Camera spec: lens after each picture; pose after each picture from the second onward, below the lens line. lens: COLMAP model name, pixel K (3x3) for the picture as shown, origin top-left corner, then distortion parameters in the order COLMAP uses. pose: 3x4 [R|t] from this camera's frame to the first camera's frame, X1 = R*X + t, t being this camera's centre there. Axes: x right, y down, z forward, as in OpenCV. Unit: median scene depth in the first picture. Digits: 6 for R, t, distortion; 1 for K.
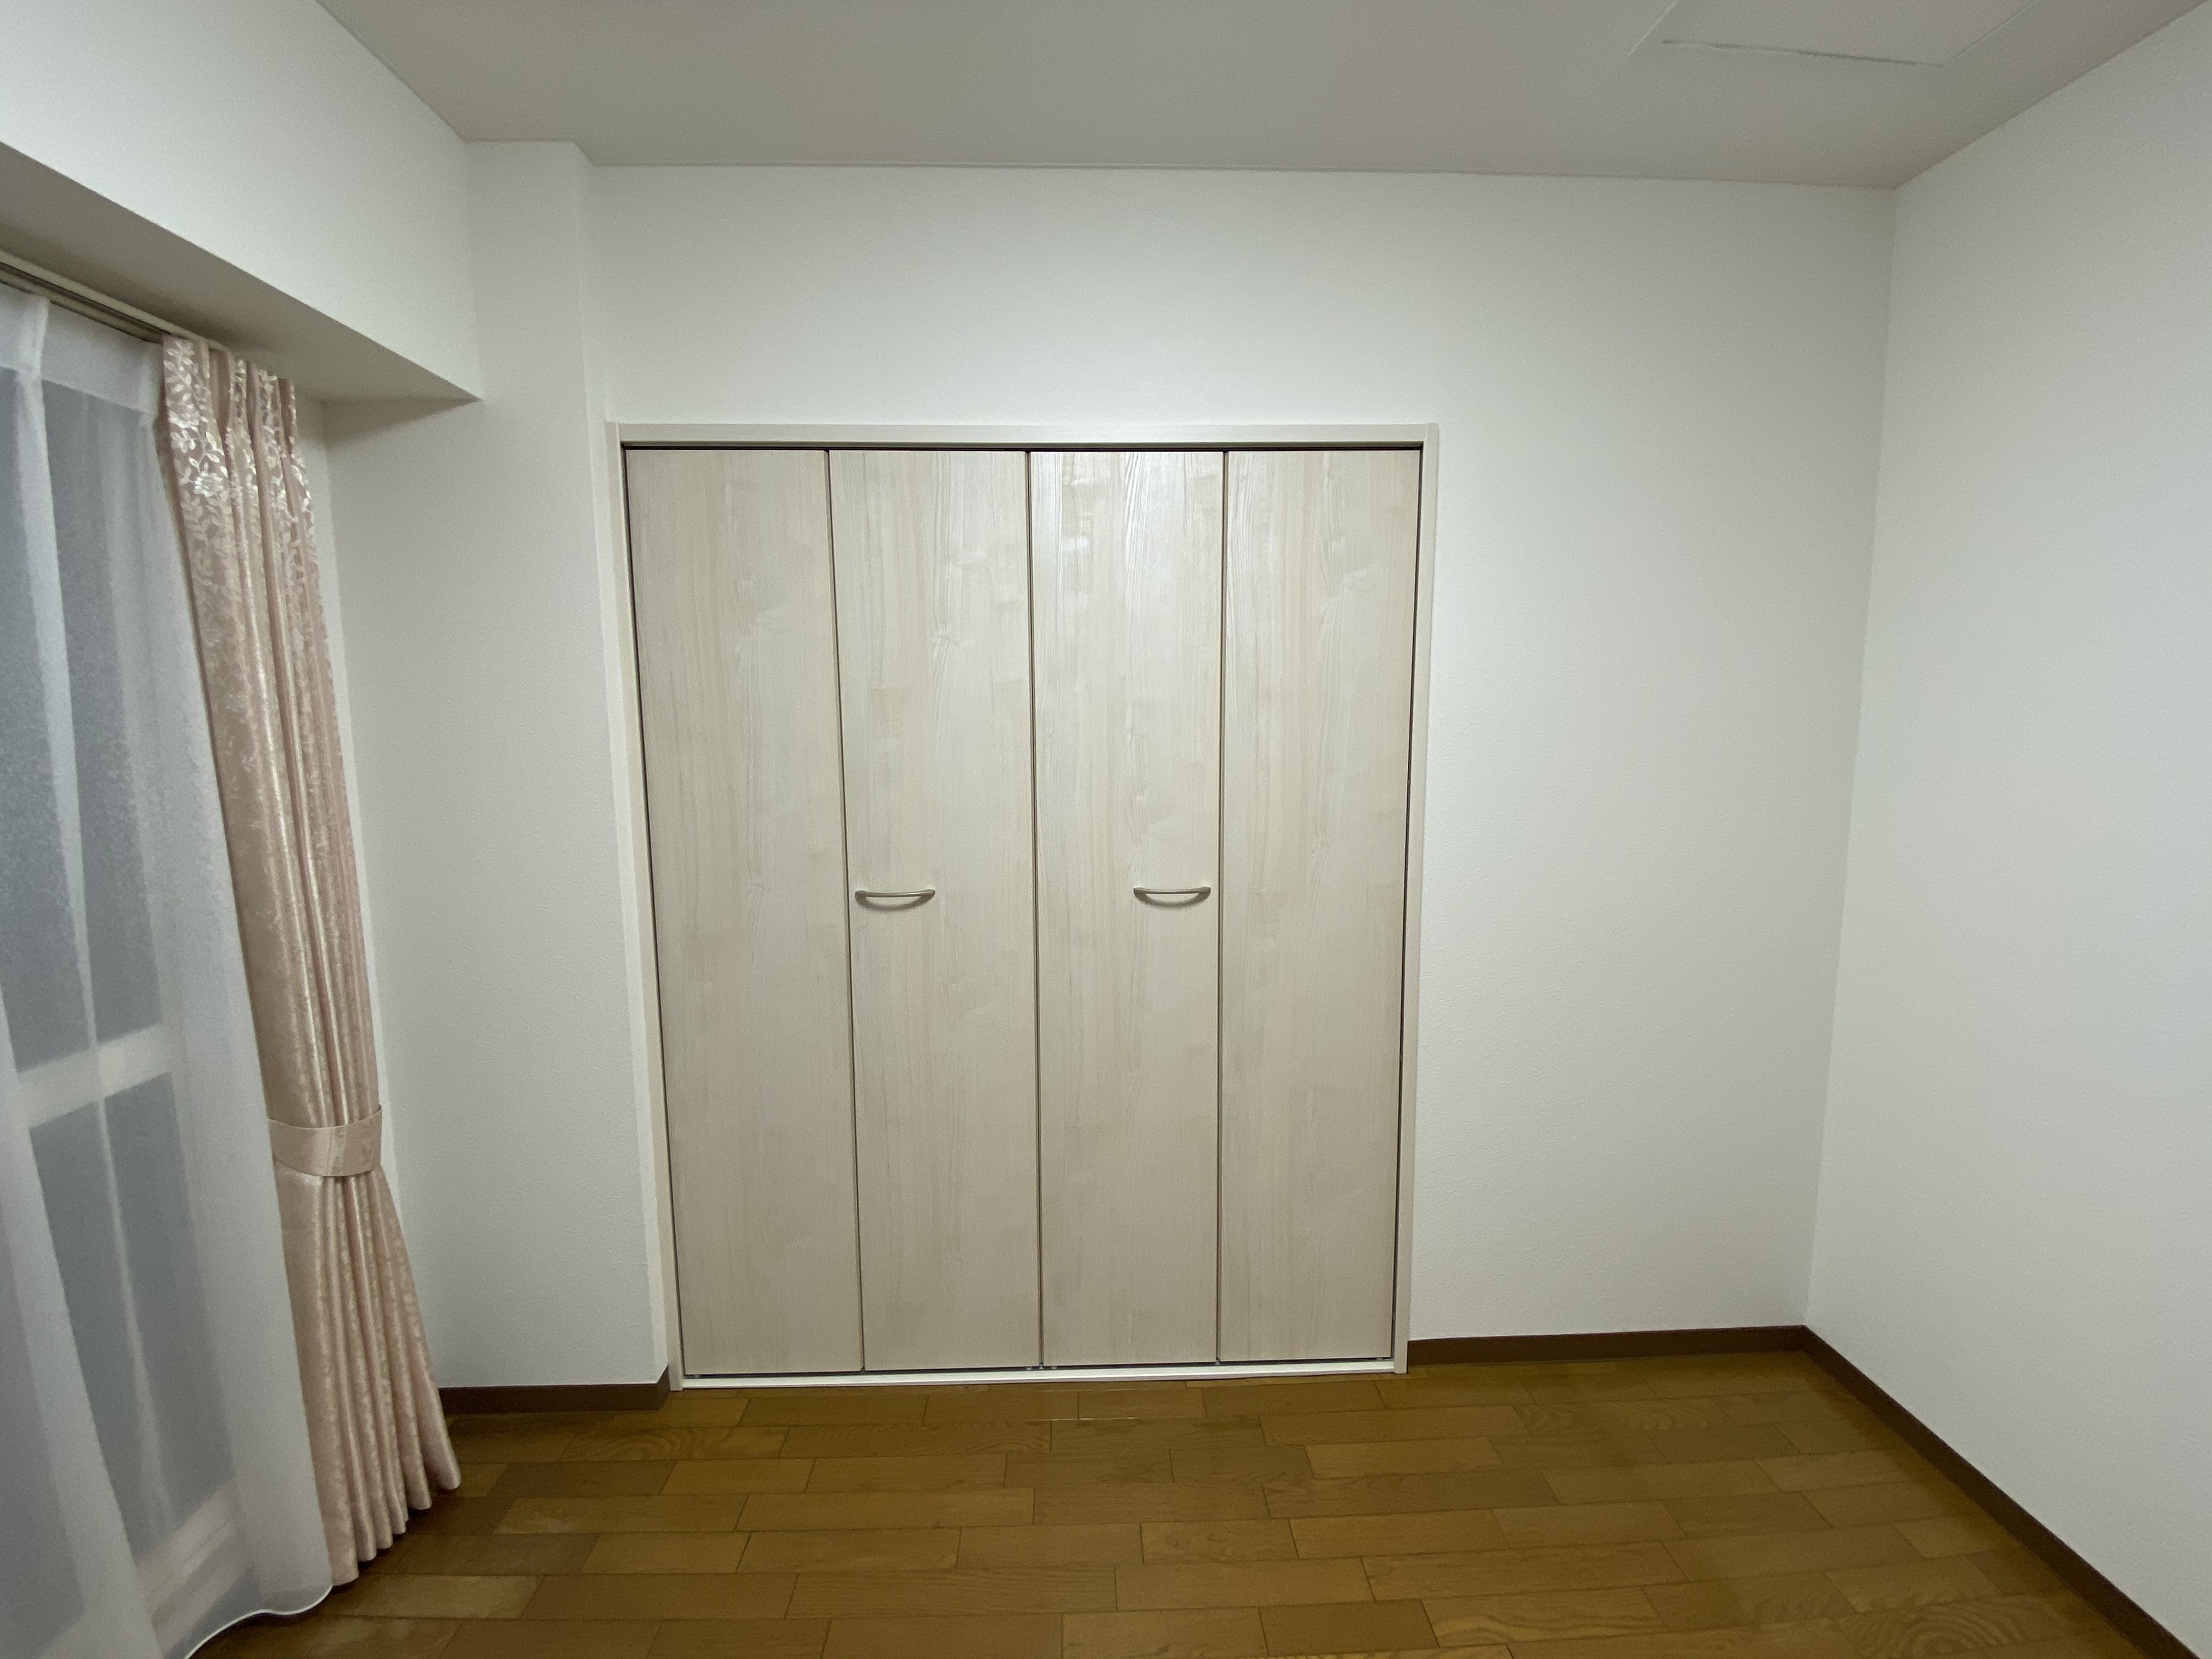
lens RADIAL K [[907.7, 0, 1105.6], [0, 907.7, 822.7], [0, 0, 1]] dist [0.050057, -0.036963]
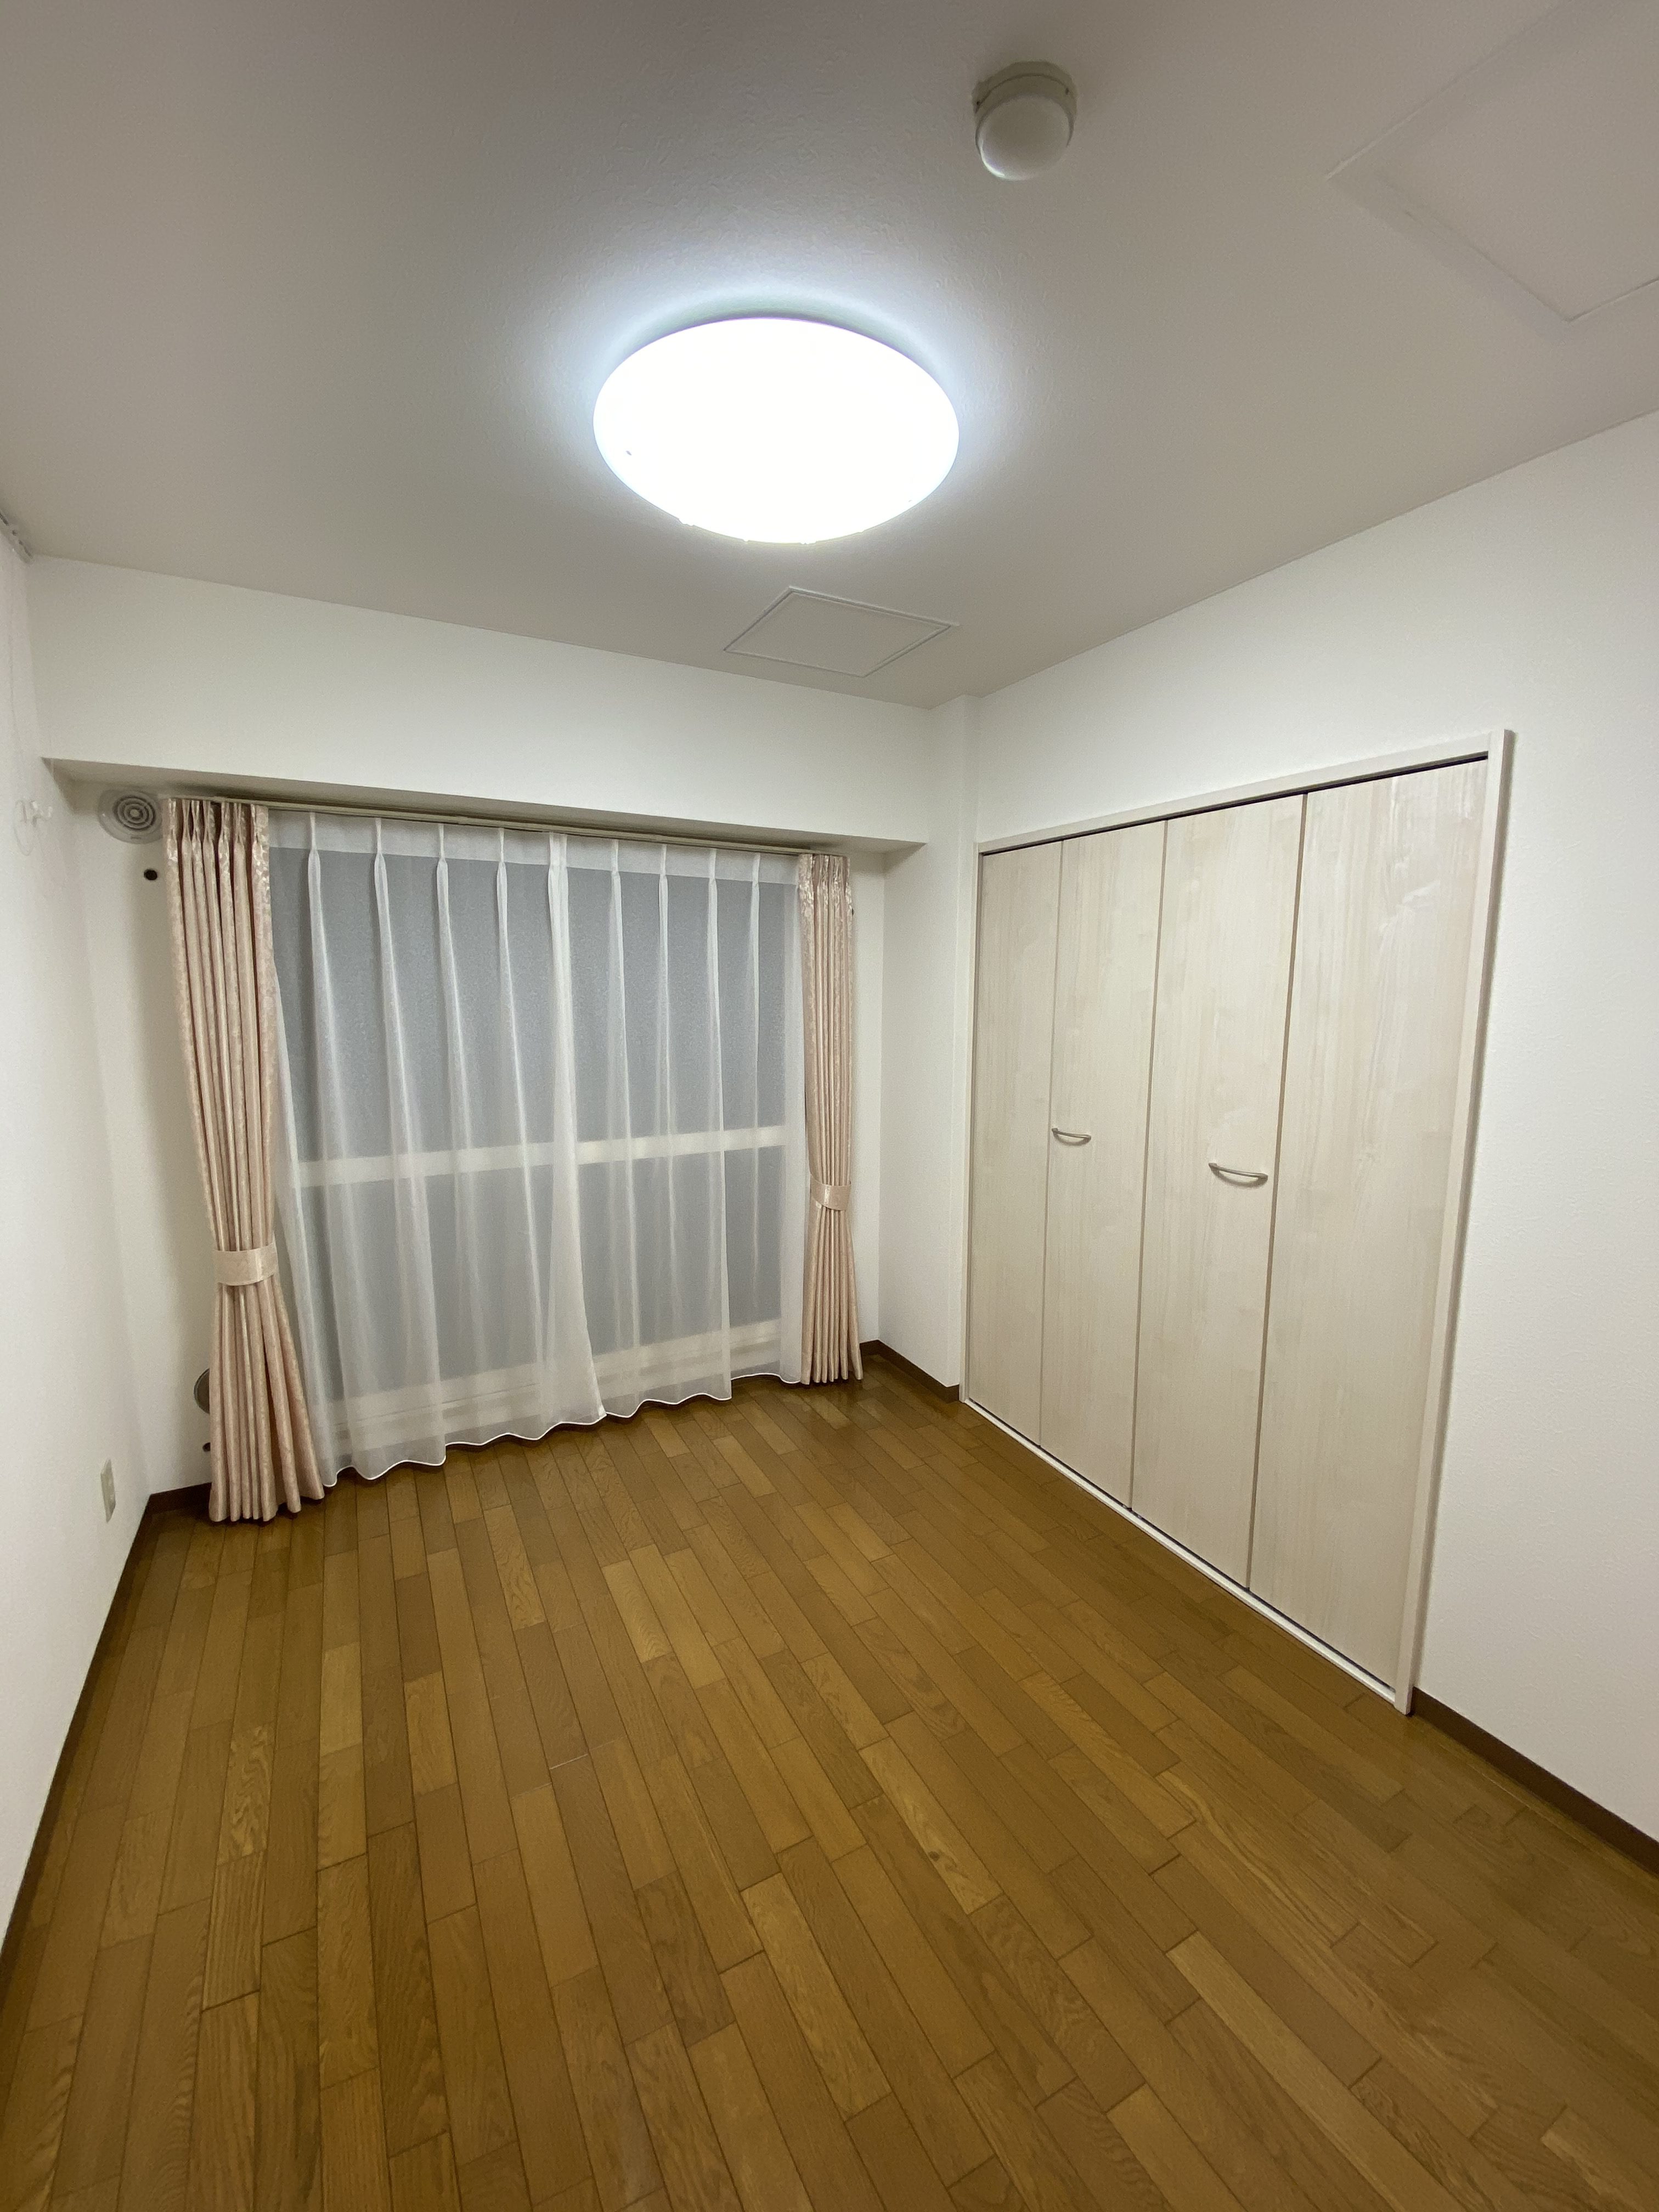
lens RADIAL K [[891.9, 0, 834.5], [0, 891.9, 1100.9], [0, 0, 1]] dist [0.011179, -0.015283]
pose [[0.445238, 0.129898, -0.885940, 0.884058], [-0.113660, 0.989617, 0.087978, -0.059464], [0.888169, 0.061524, 0.455380, 0.002161]]
